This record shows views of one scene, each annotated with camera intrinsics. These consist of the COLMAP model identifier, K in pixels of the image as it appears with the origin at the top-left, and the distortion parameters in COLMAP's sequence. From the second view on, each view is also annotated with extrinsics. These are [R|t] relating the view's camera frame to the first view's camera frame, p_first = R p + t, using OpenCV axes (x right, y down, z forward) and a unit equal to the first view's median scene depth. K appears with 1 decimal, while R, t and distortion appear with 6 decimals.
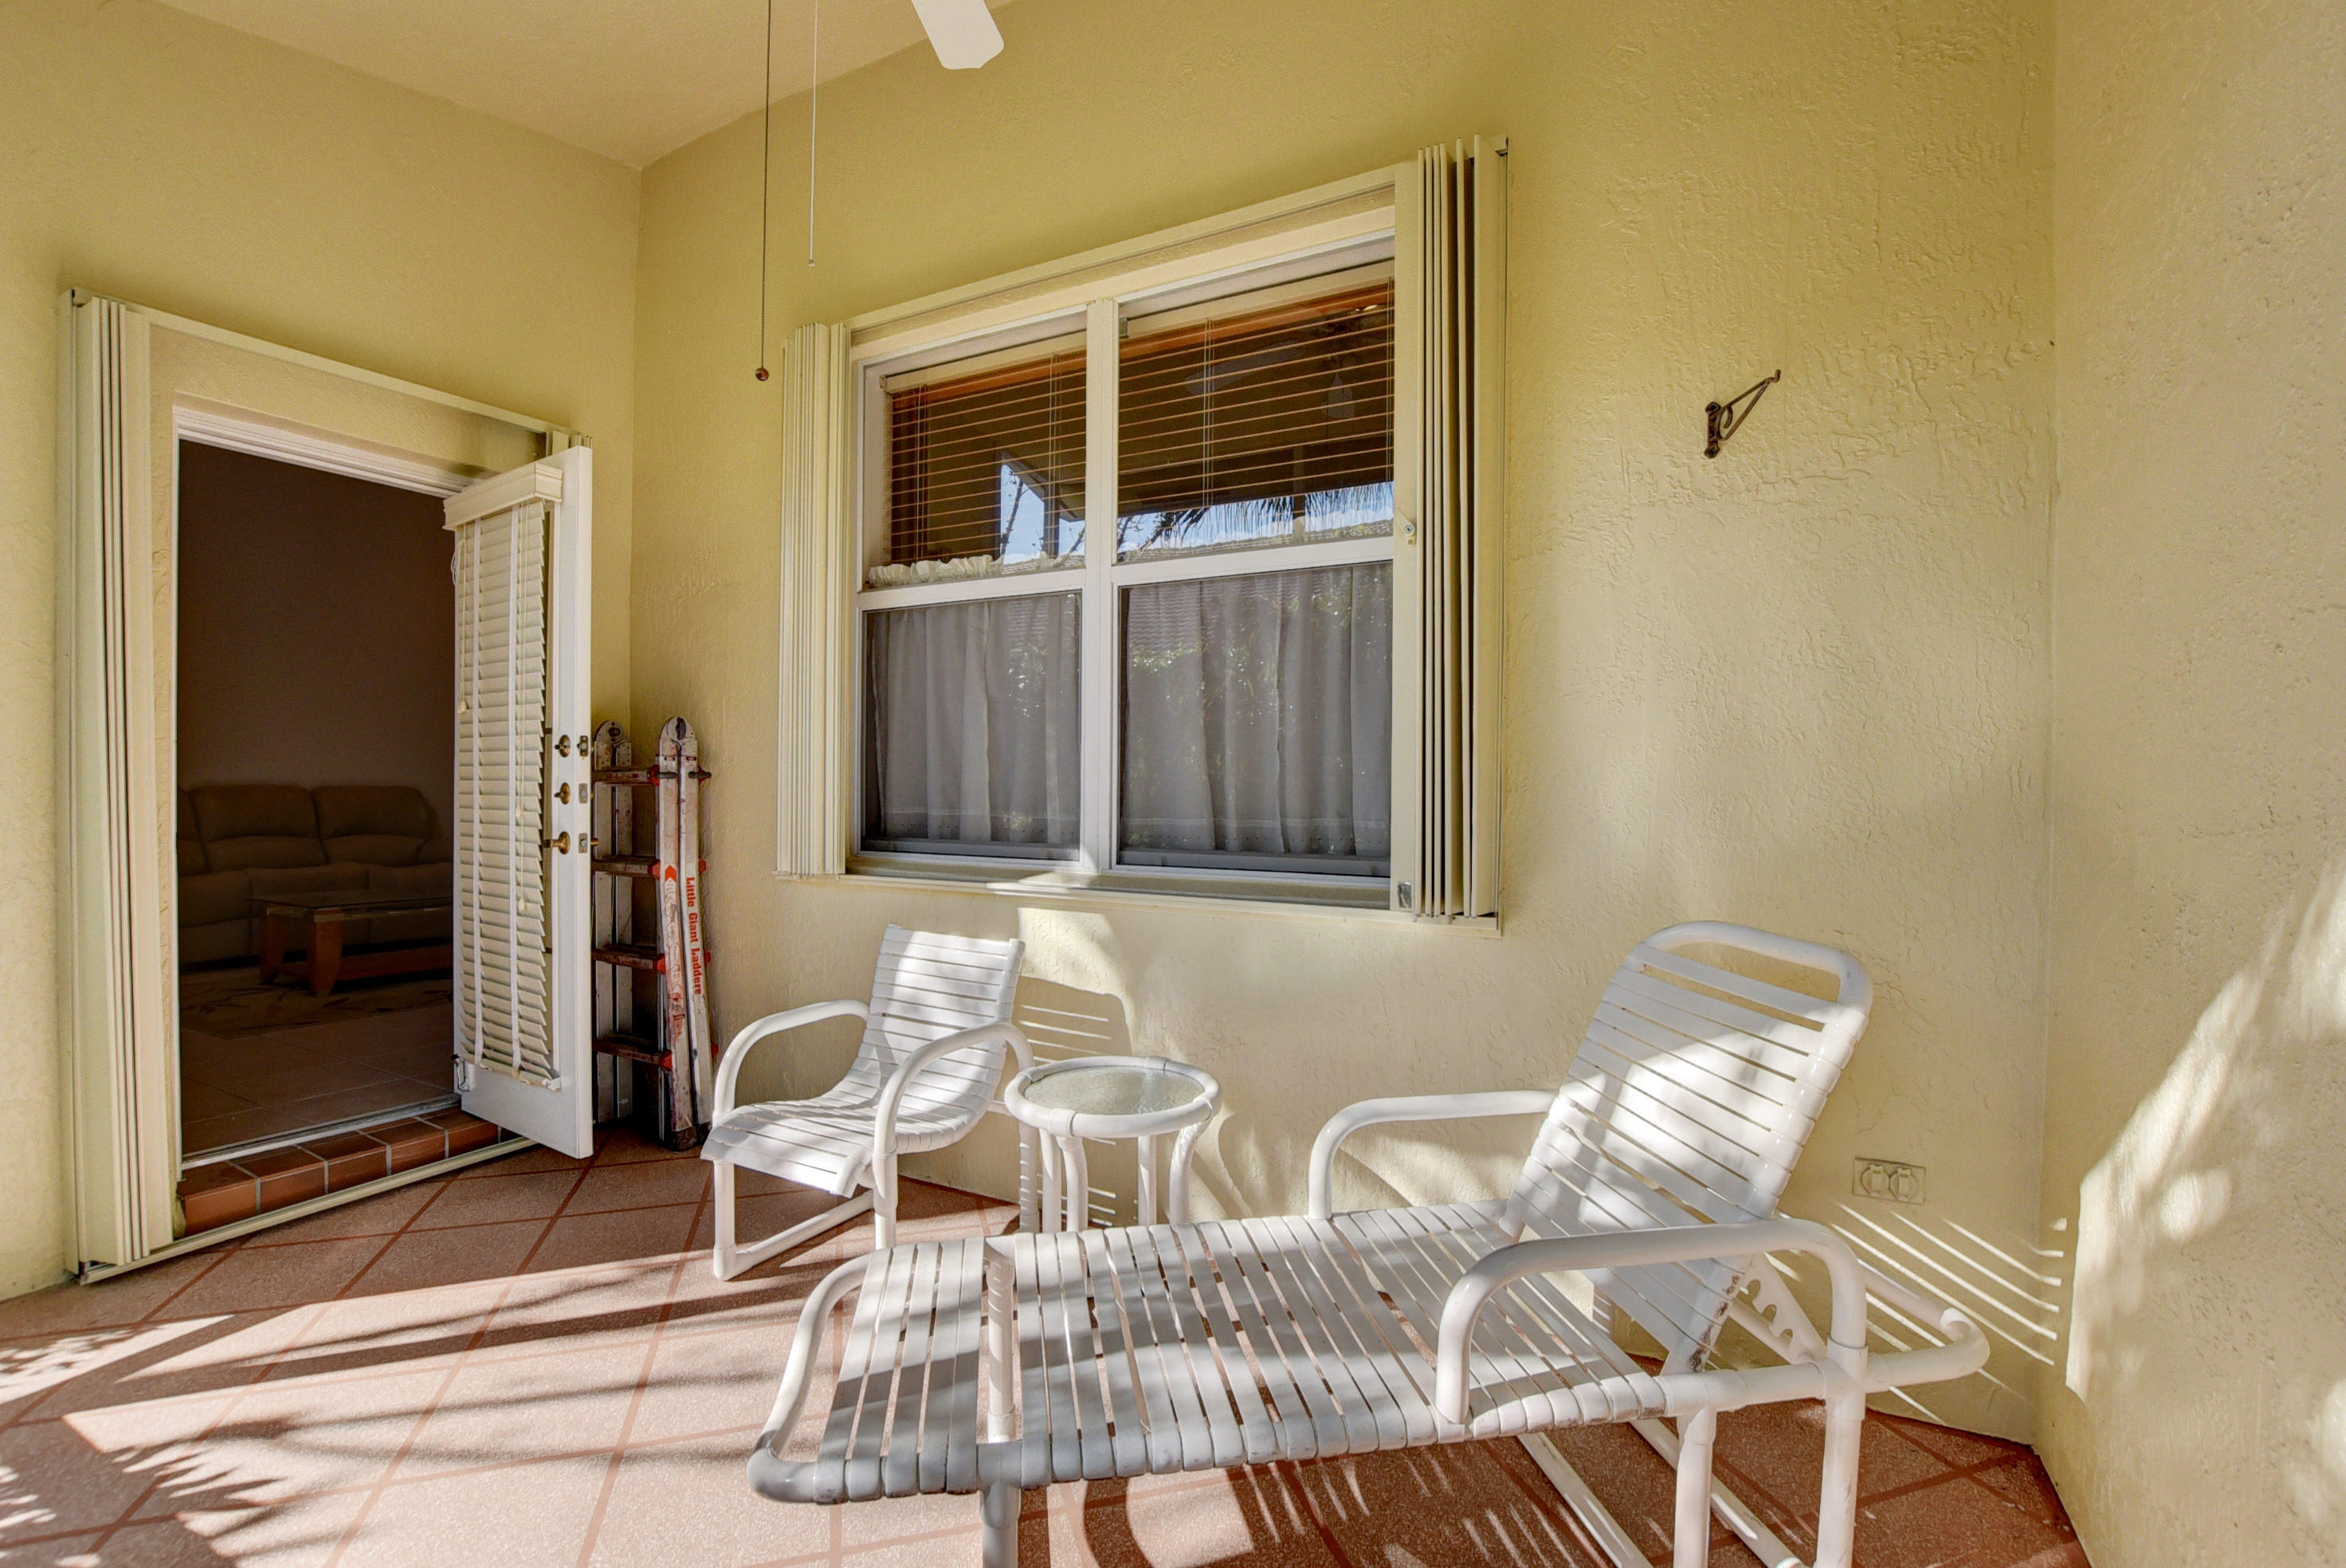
lens RADIAL K [[1053.1, 0, 1181.7], [0, 1053.1, 795.5], [0, 0, 1]] dist [-0.001417, -0.000210]
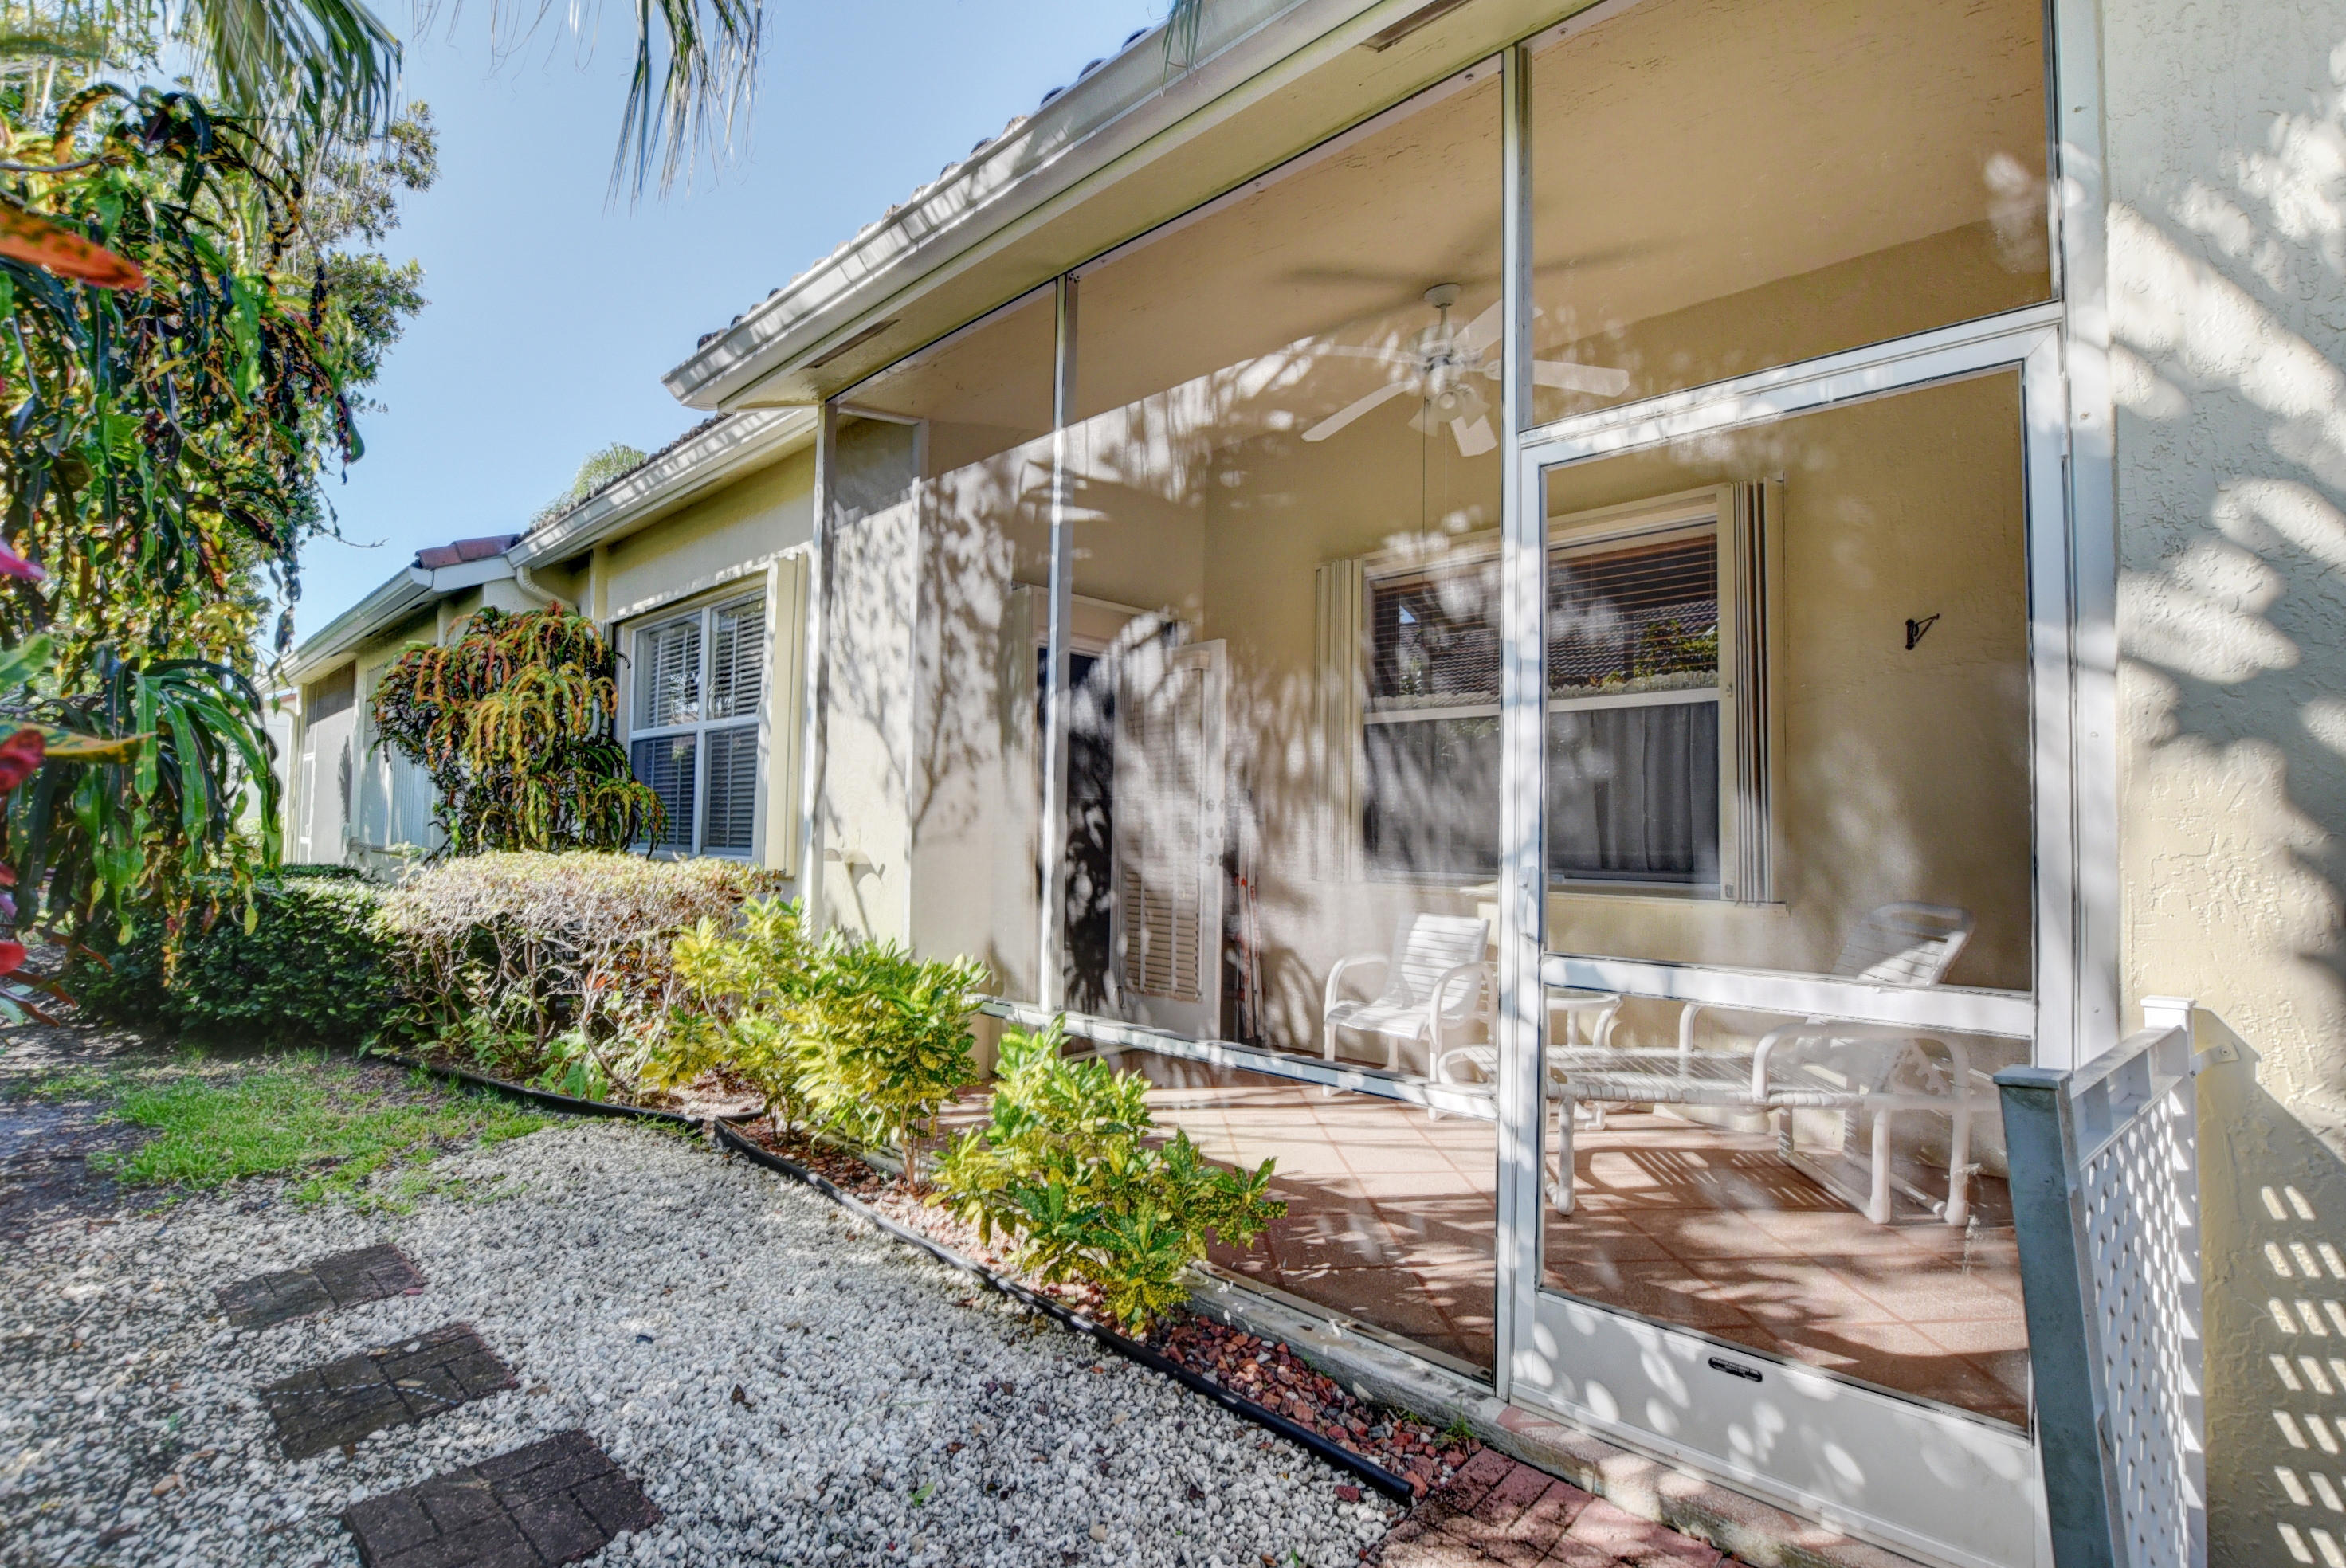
lens RADIAL K [[1053.1, 0, 1181.7], [0, 1053.1, 795.5], [0, 0, 1]] dist [-0.001417, -0.000210]
pose [[0.966565, -0.008598, -0.256277, -0.220109], [-0.002417, 0.999088, -0.042635, 0.010613], [0.256410, 0.041829, 0.965663, -0.940220]]
